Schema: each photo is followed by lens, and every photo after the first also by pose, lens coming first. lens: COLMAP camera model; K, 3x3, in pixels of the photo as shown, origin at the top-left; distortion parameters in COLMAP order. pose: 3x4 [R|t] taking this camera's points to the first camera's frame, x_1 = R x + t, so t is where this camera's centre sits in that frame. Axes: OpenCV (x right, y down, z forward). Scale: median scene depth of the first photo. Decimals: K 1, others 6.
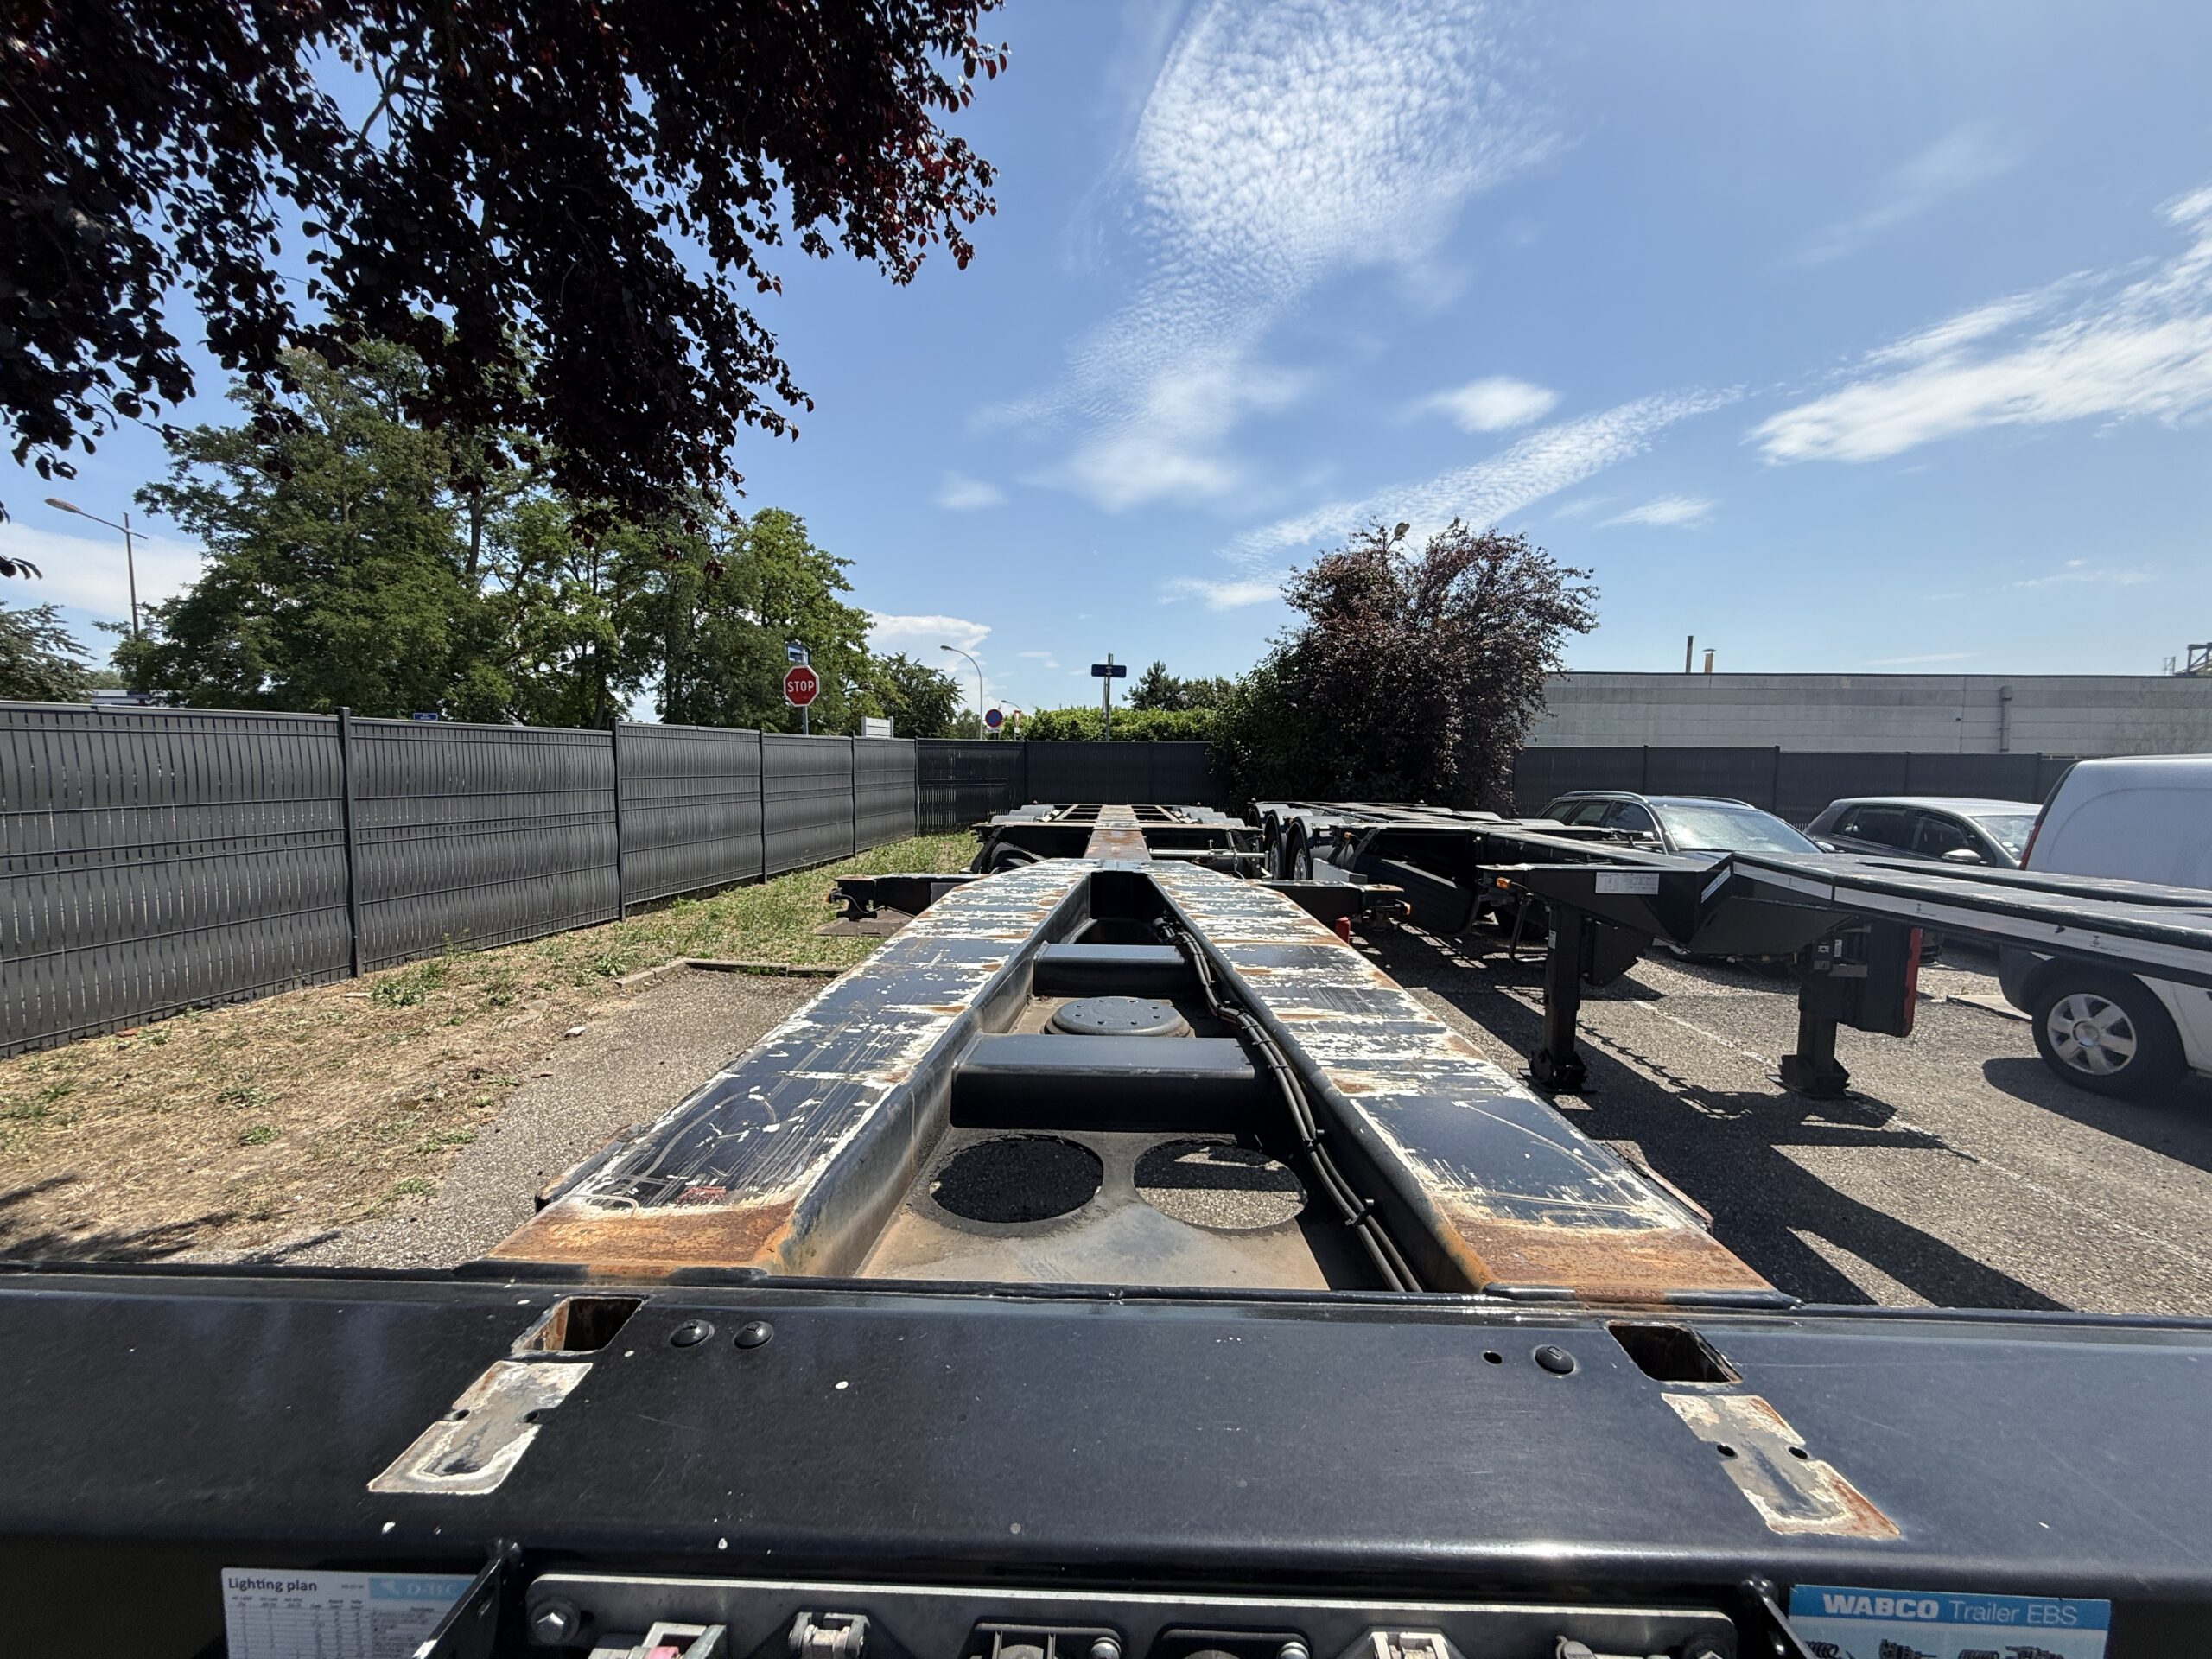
lens RADIAL K [[889.5, 0, 1098.6], [0, 889.5, 827.7], [0, 0, 1]] dist [0.004499, 0.000046]
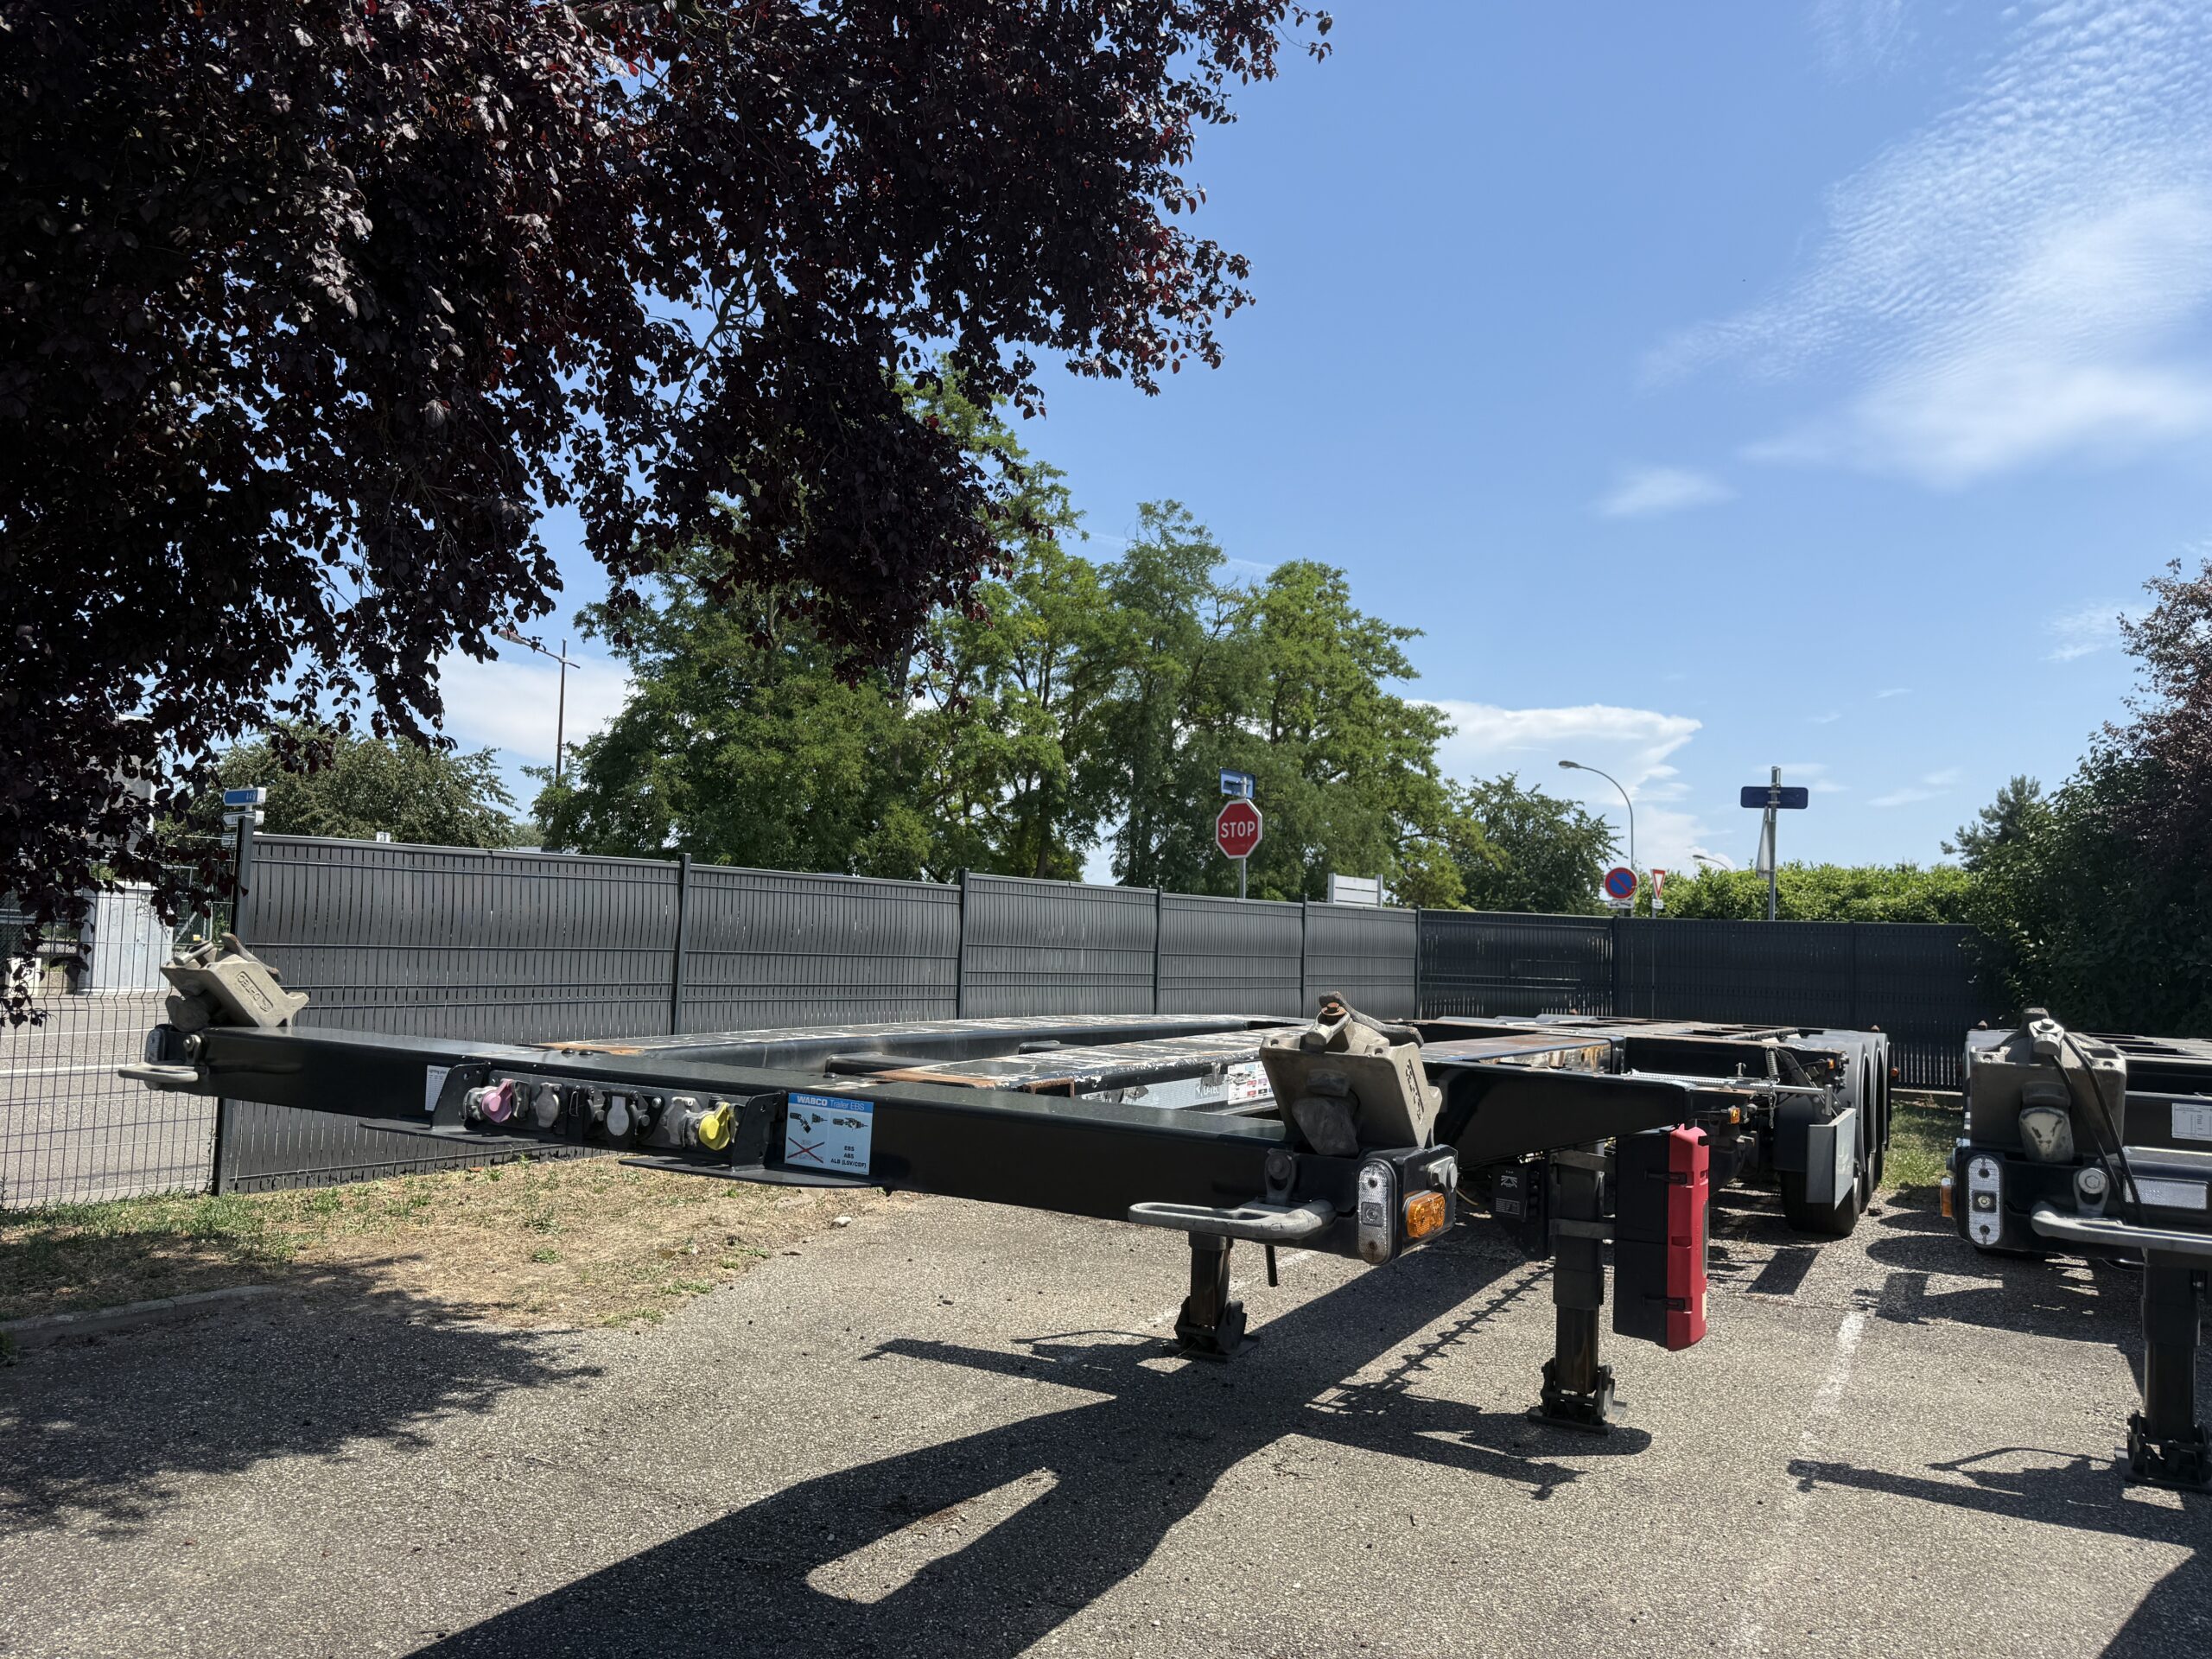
lens RADIAL K [[1549.6, 0, 1108.4], [0, 1549.6, 835.6], [0, 0, 1]] dist [0.167441, -0.337716]
pose [[0.887269, -0.009708, -0.461150, 0.055920], [-0.061803, 0.988261, -0.139714, 0.008751], [0.457093, 0.152464, 0.876254, -0.043946]]
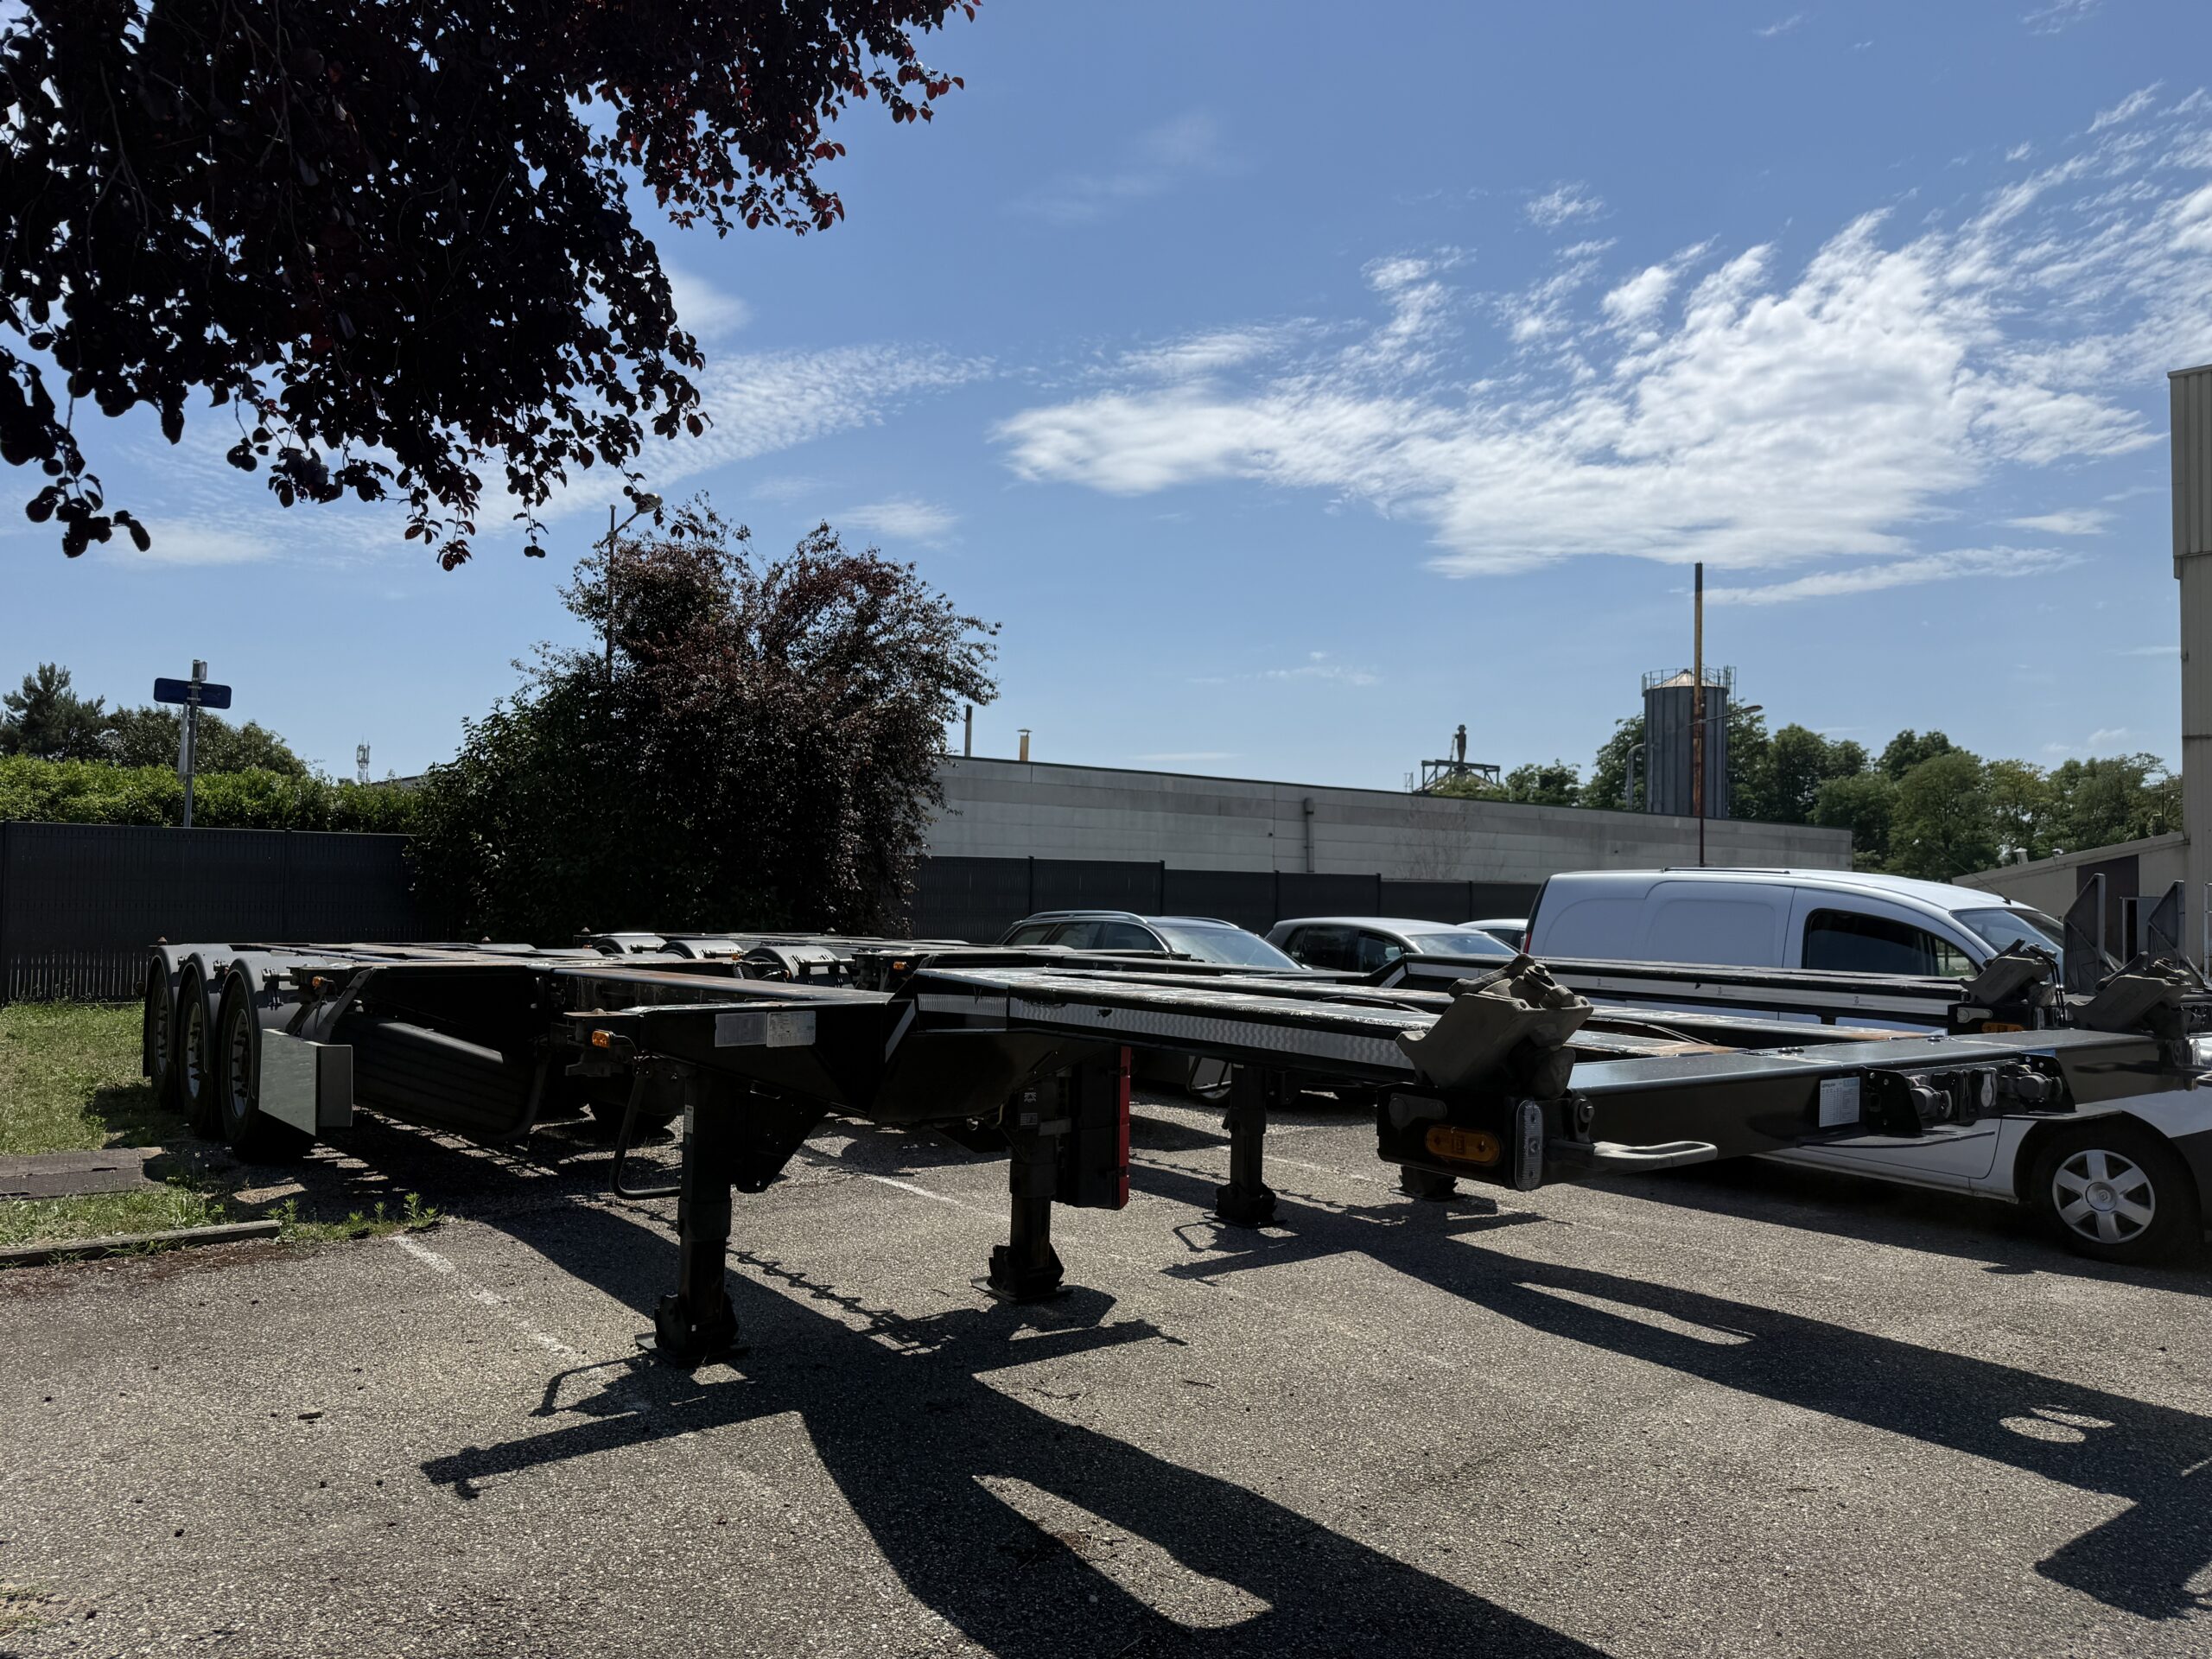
lens RADIAL K [[1556.3, 0, 1106.0], [0, 1556.3, 829.5], [0, 0, 1]] dist [0.108029, -0.153214]
pose [[0.772036, 0.031355, 0.634805, -0.091276], [0.036046, 0.995015, -0.092986, 0.005039], [-0.634556, 0.094671, 0.767057, -0.024968]]
